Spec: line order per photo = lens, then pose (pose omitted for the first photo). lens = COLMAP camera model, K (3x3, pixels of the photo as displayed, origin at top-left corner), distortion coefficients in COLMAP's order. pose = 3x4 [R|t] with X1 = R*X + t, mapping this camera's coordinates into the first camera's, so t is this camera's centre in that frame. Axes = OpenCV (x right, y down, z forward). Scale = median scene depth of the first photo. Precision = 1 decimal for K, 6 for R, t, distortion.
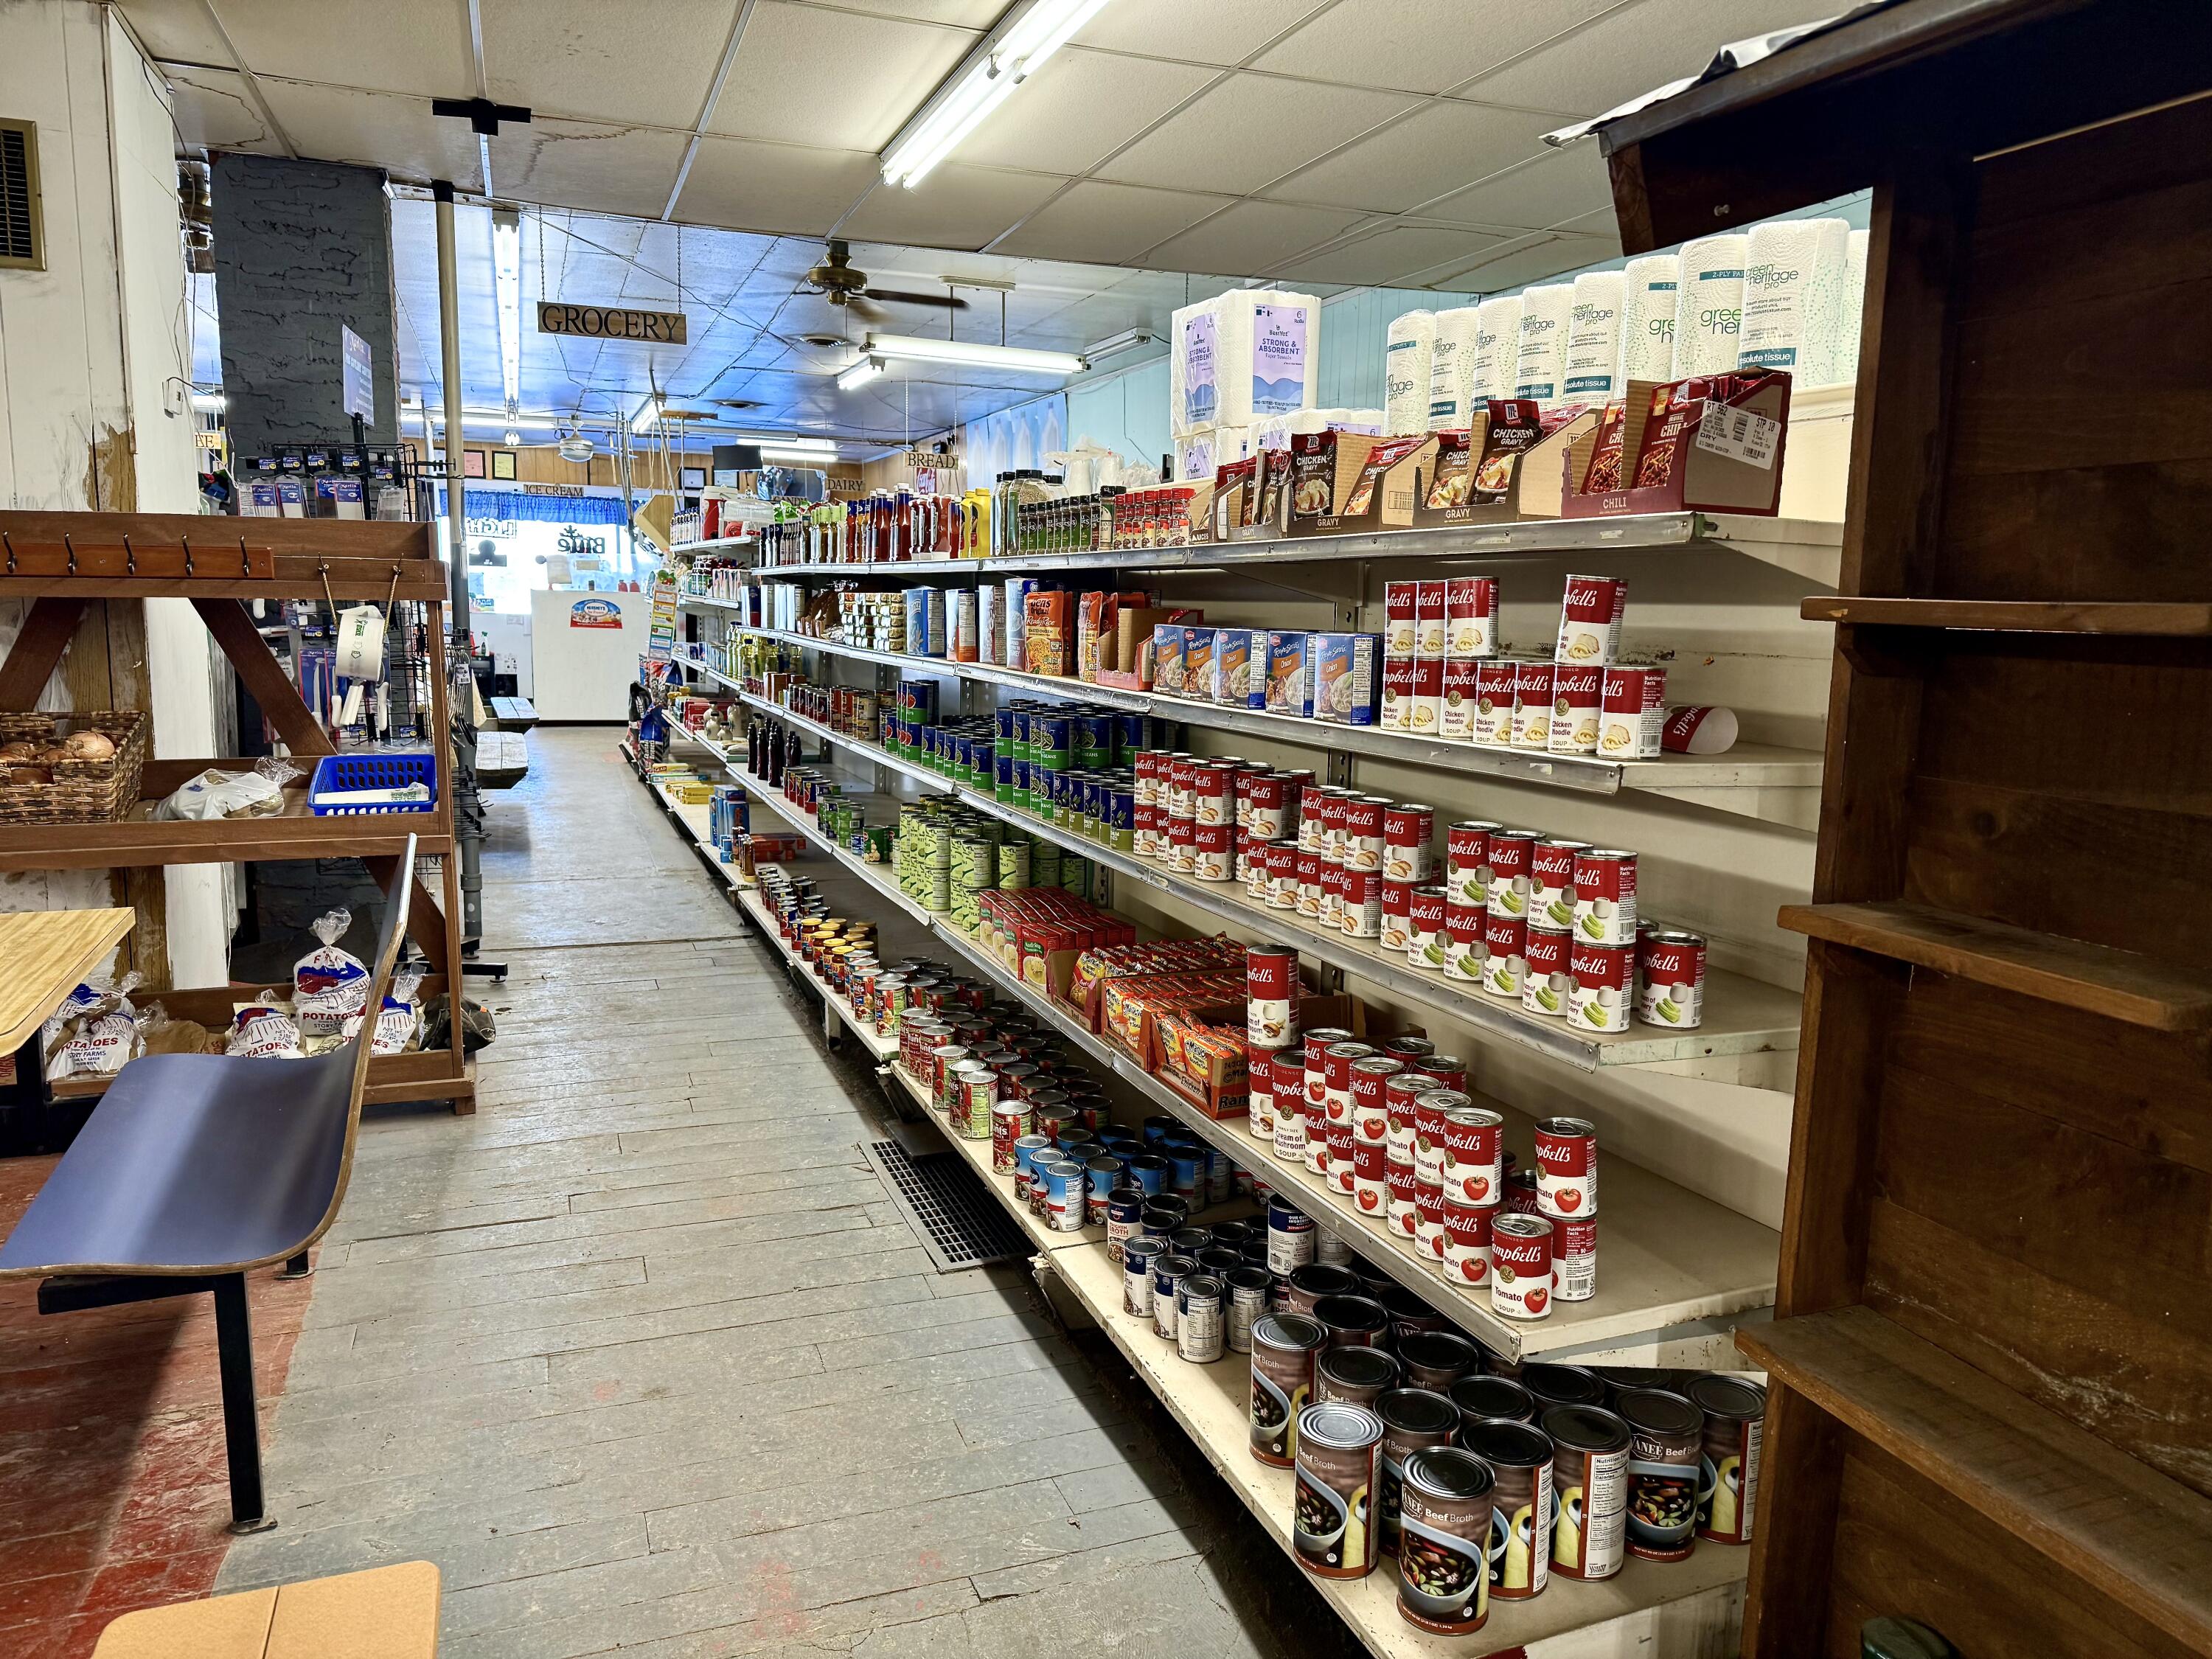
lens RADIAL K [[1549.8, 0, 1102.8], [0, 1549.8, 819.8], [0, 0, 1]] dist [0.056935, -0.026051]
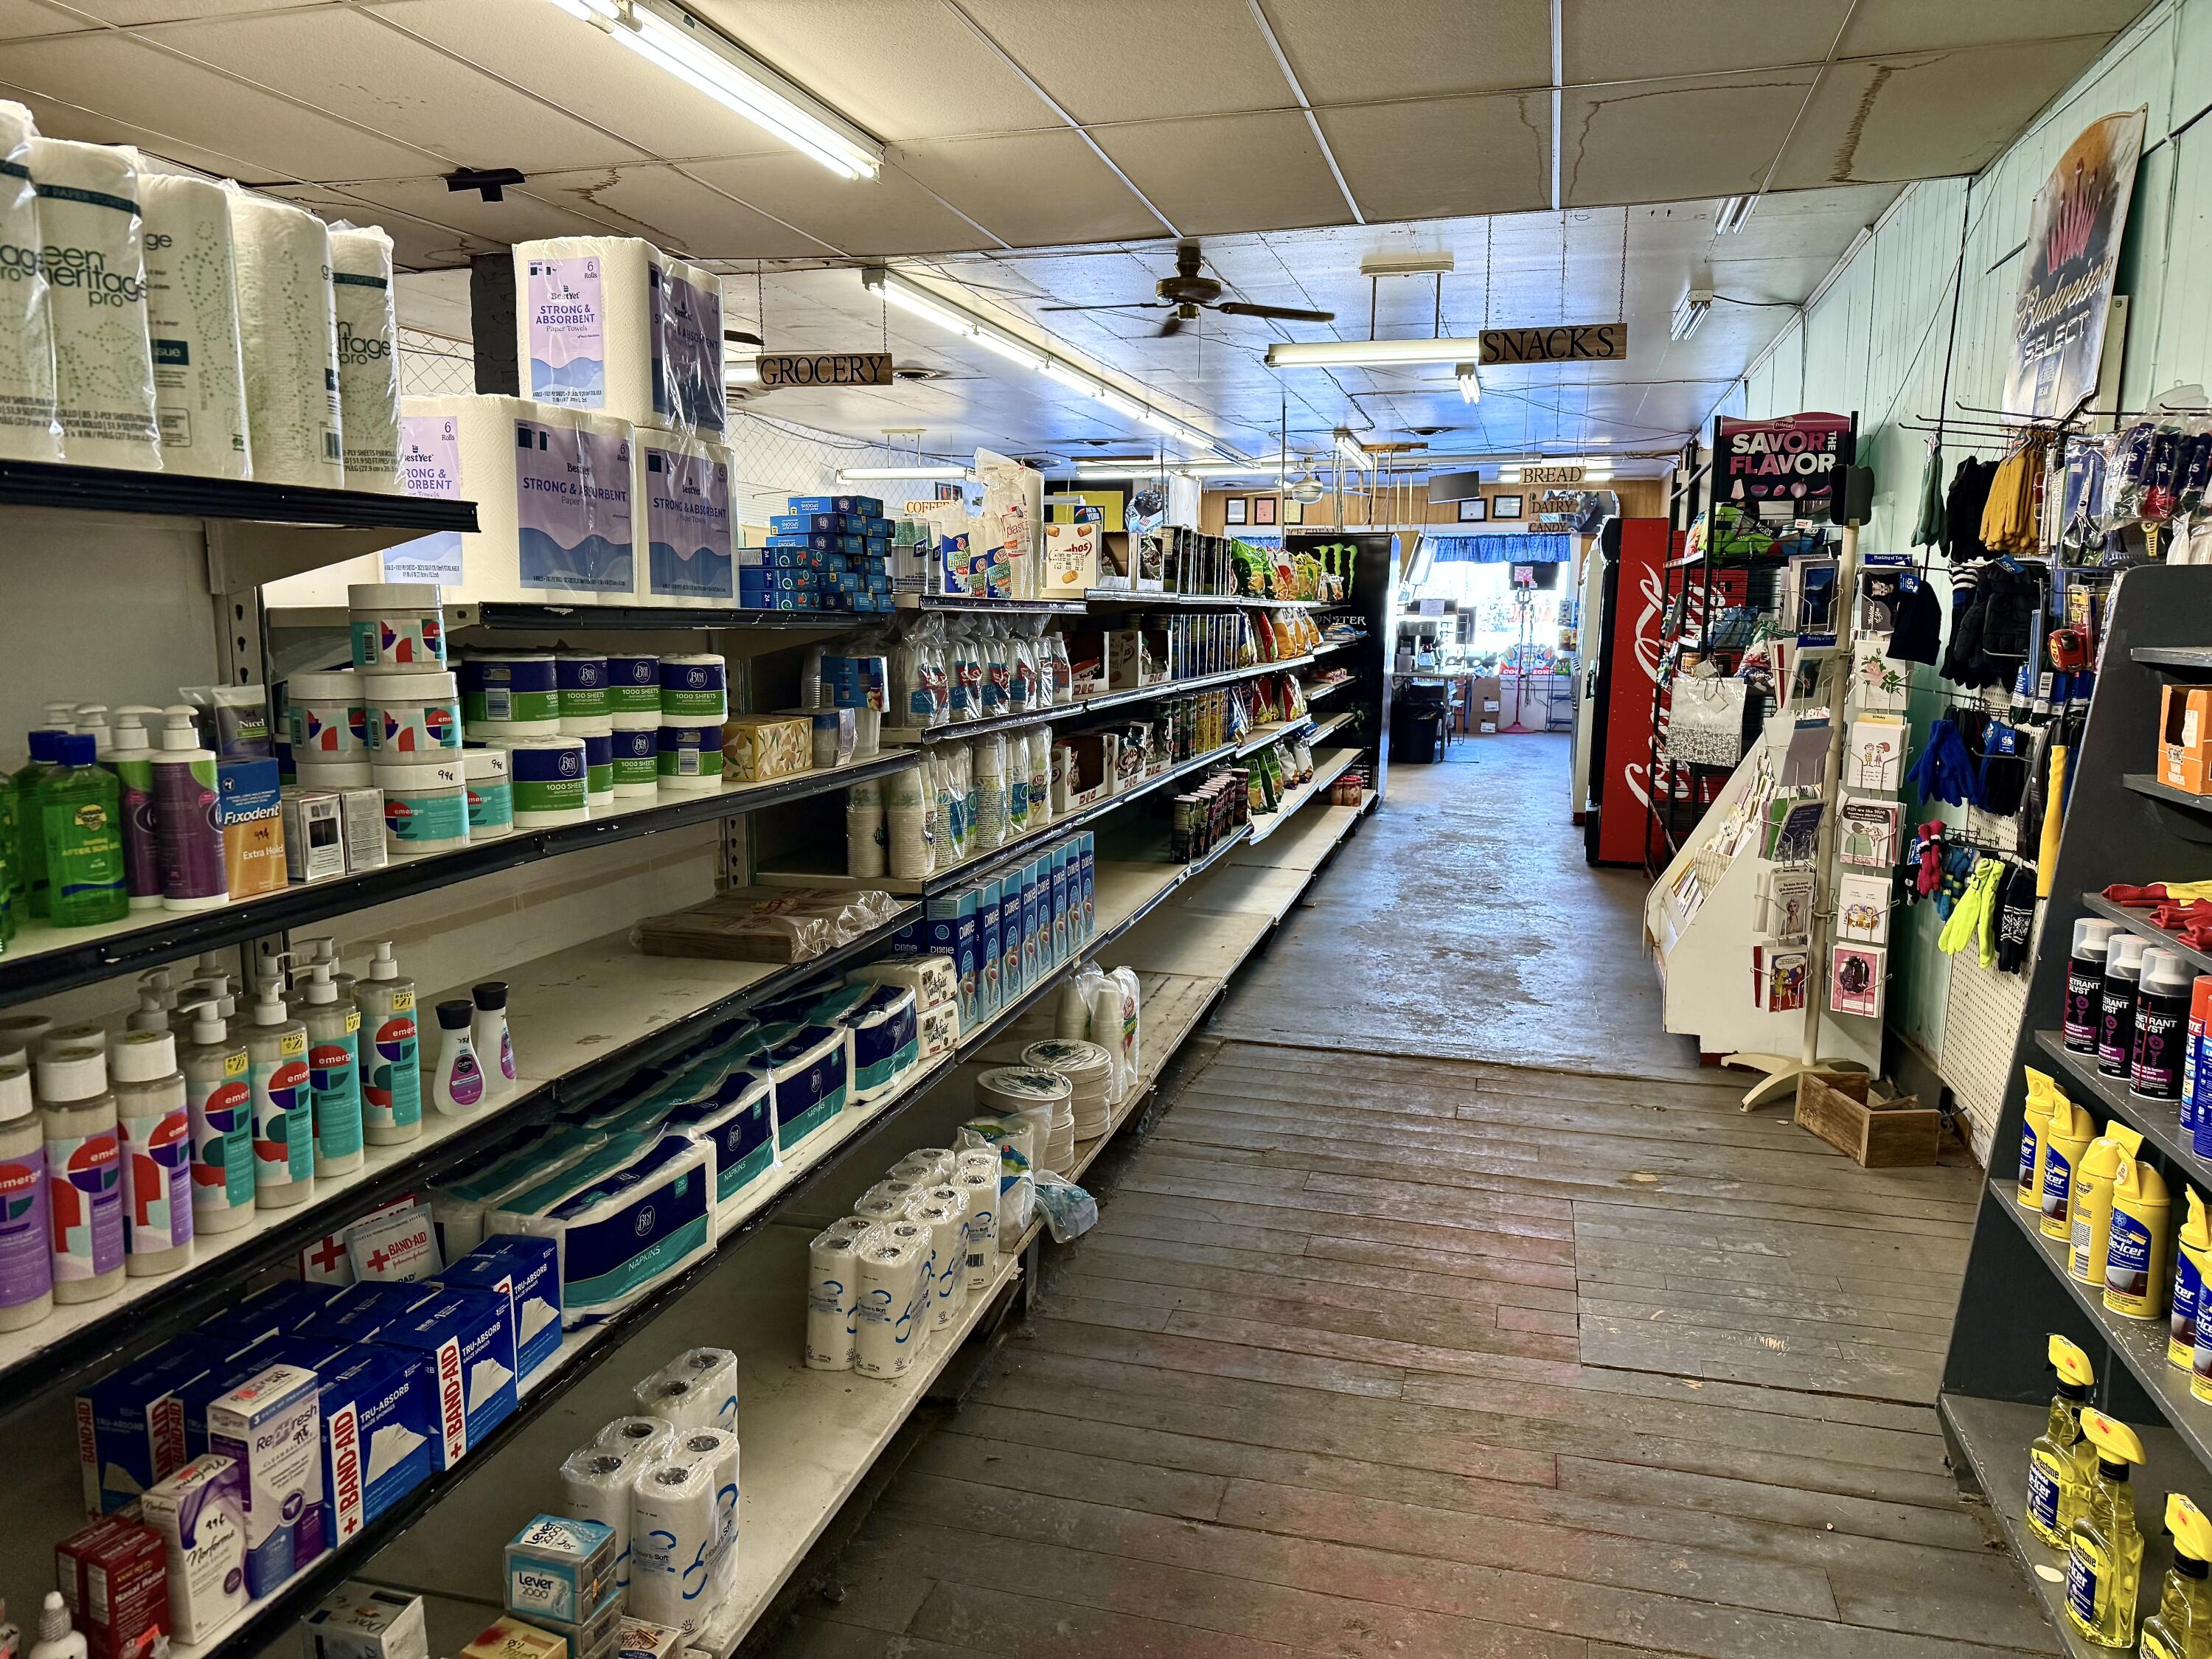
lens RADIAL K [[1549.8, 0, 1093.8], [0, 1549.8, 825.0], [0, 0, 1]] dist [0.056935, -0.026051]
pose [[0.805886, 0.065522, -0.588435, 0.414364], [-0.075456, 0.997120, 0.007689, -0.052283], [0.587244, 0.038204, 0.808508, 0.316290]]
